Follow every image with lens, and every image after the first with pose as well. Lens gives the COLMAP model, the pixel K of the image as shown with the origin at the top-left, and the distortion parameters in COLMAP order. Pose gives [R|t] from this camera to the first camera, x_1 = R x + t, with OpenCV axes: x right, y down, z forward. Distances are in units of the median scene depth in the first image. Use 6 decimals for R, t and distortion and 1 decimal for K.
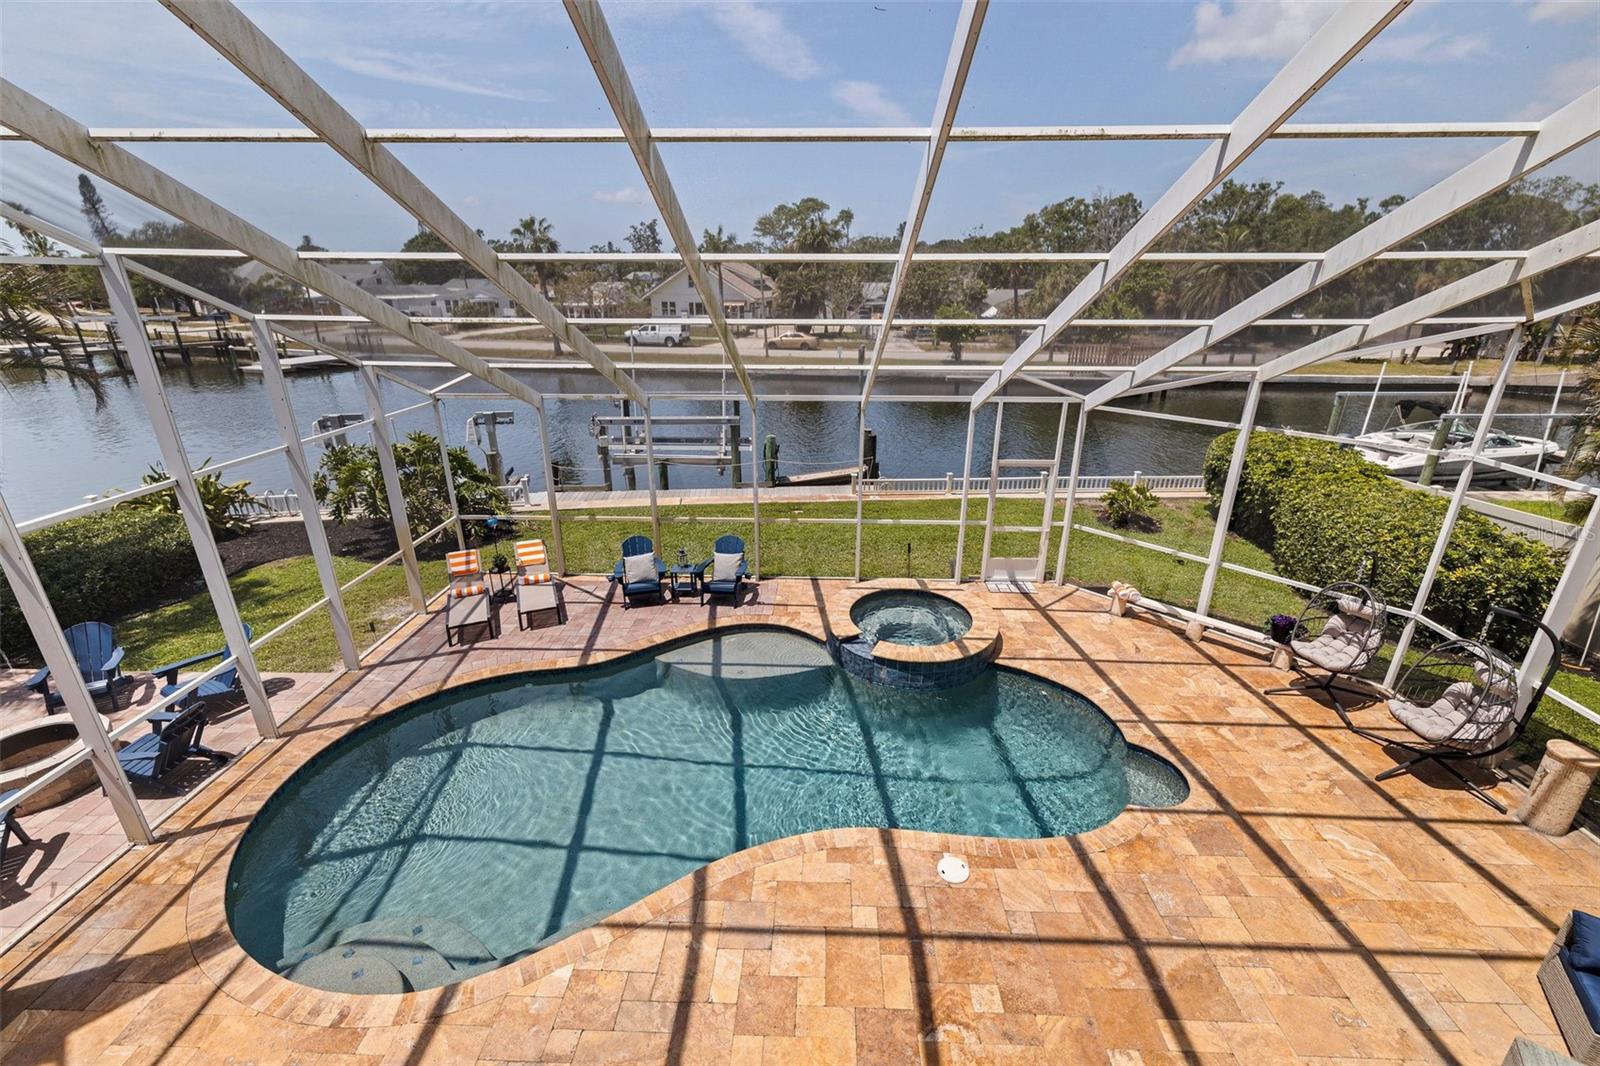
lens RADIAL K [[675.8, 0, 806.9], [0, 675.8, 534.3], [0, 0, 1]] dist [0.000199, 0.000127]
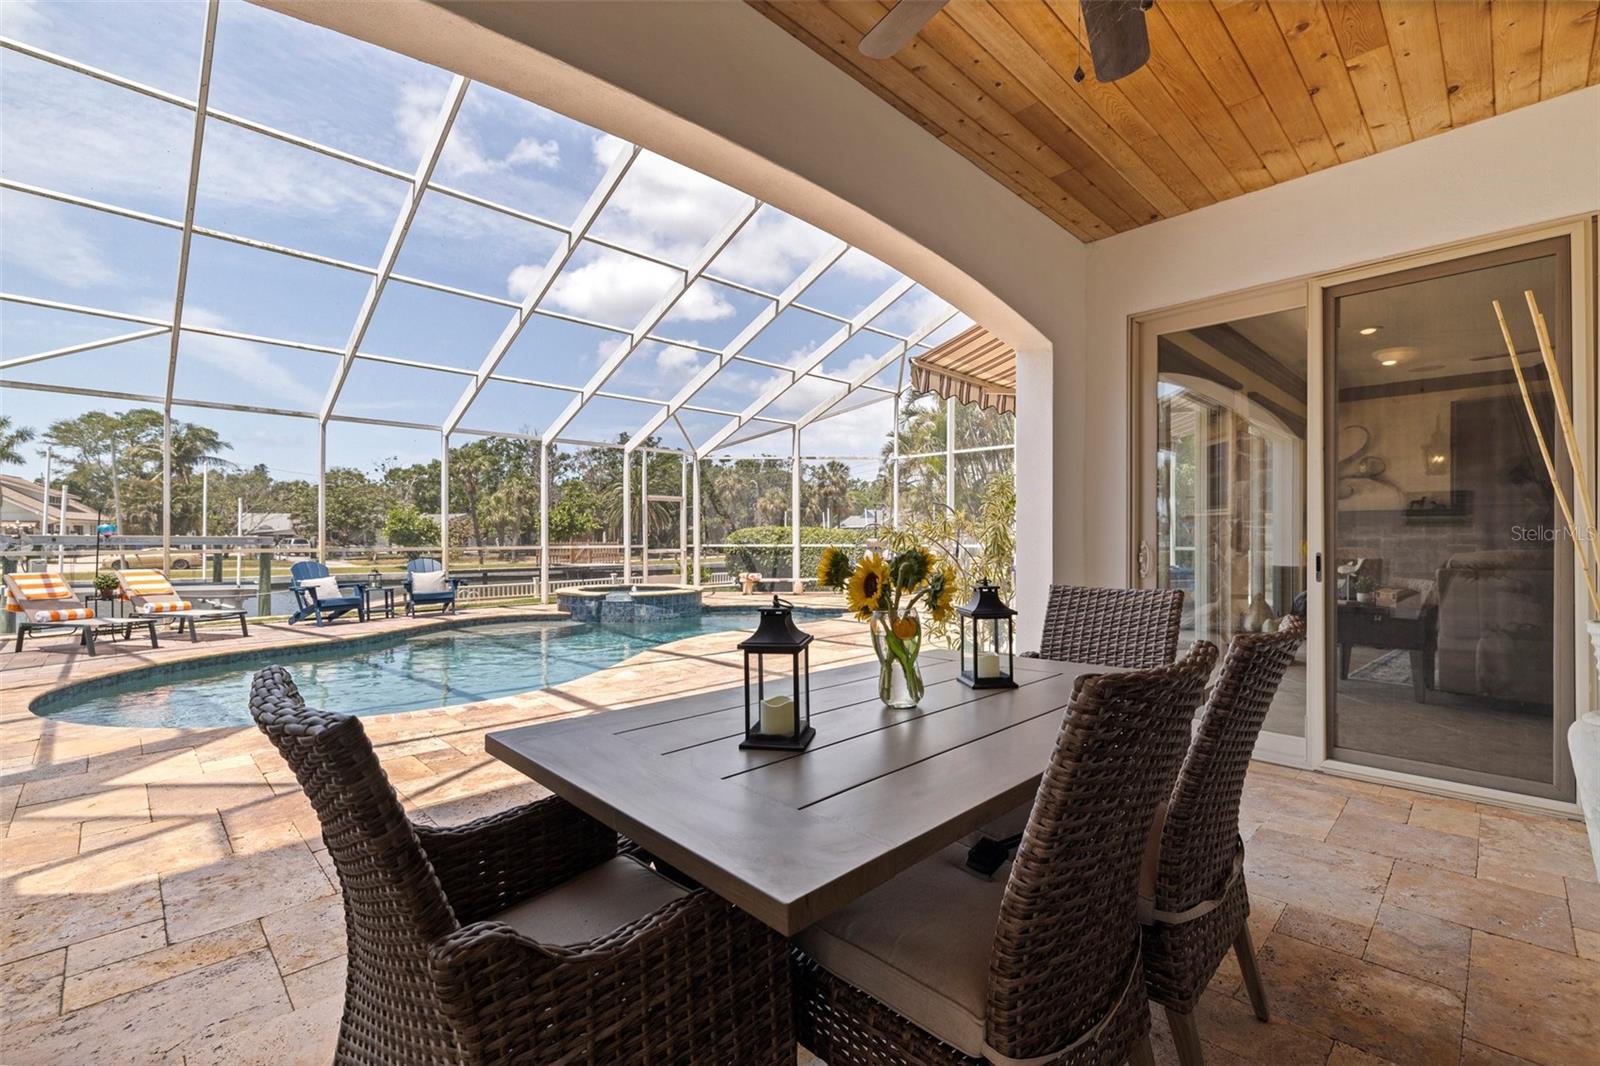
lens RADIAL K [[688.8, 0, 817.4], [0, 688.8, 544.1], [0, 0, 1]] dist [-0.000426, -0.000194]
pose [[0.674983, -0.004991, 0.737817, -0.490996], [0.261216, 0.936828, -0.232634, 0.384417], [-0.690047, 0.349754, 0.633647, -0.042189]]
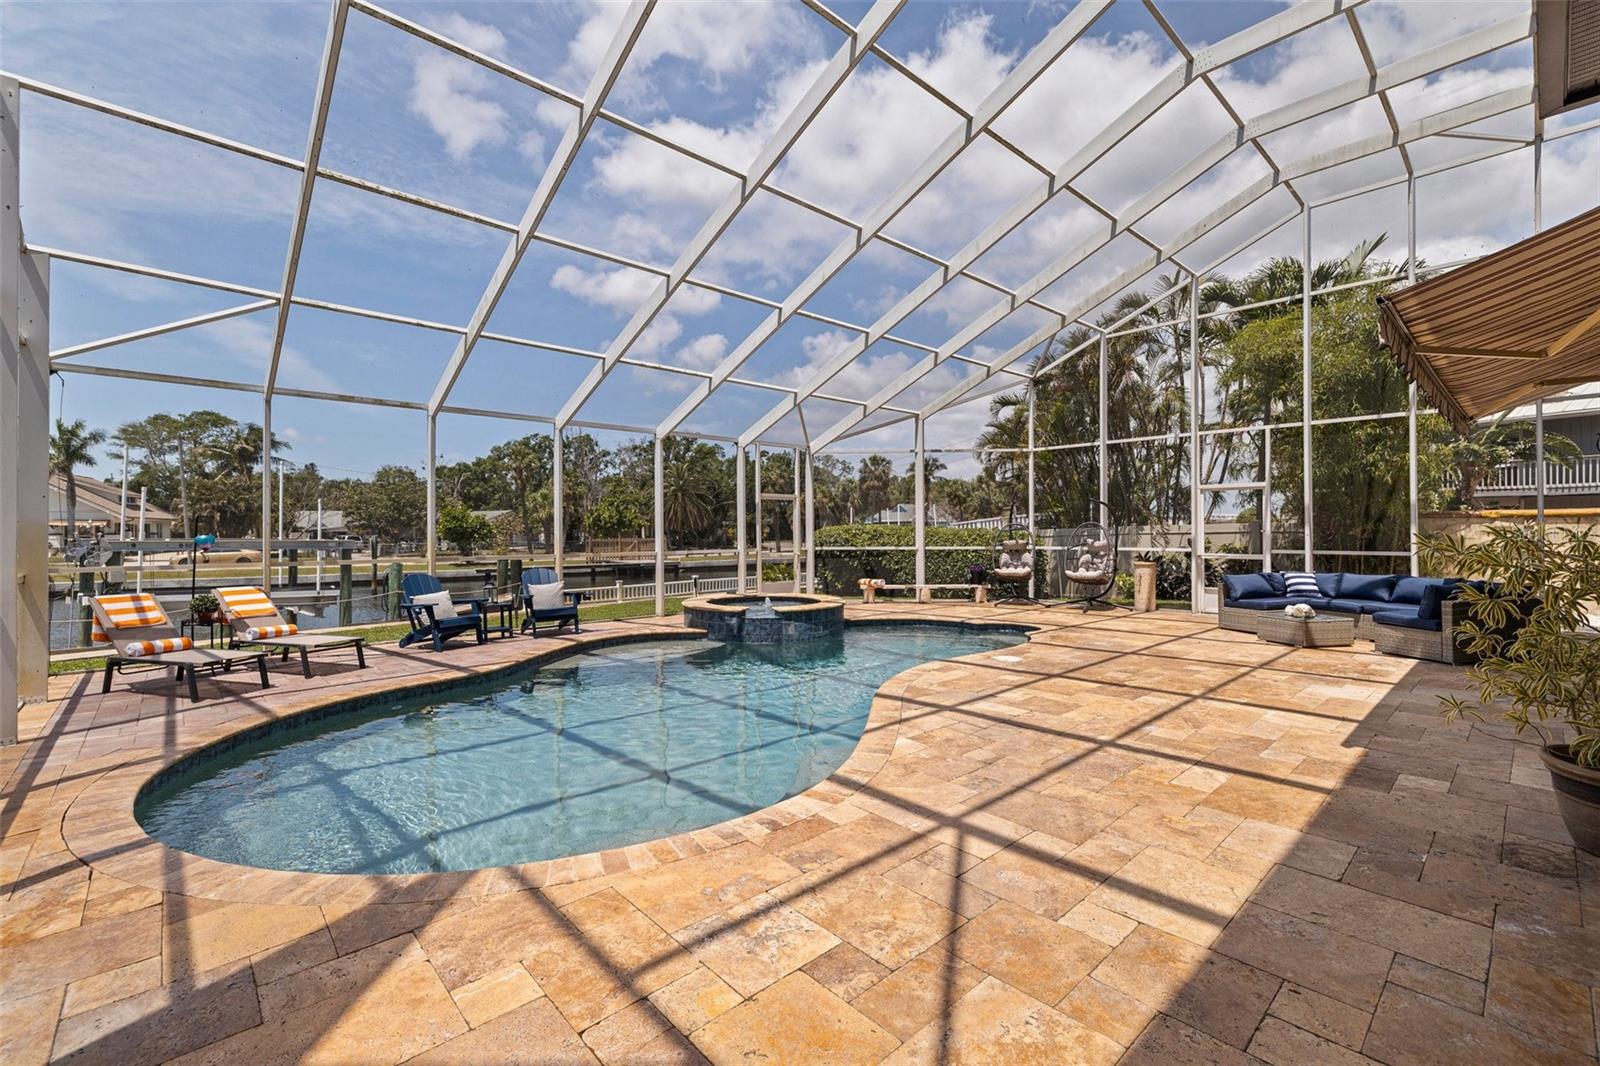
lens RADIAL K [[675.8, 0, 806.9], [0, 675.8, 534.3], [0, 0, 1]] dist [0.000199, 0.000127]
pose [[0.706786, -0.004533, 0.707413, -0.509030], [0.254197, 0.934821, -0.247981, 0.277222], [-0.660180, 0.355091, 0.661870, 0.192860]]
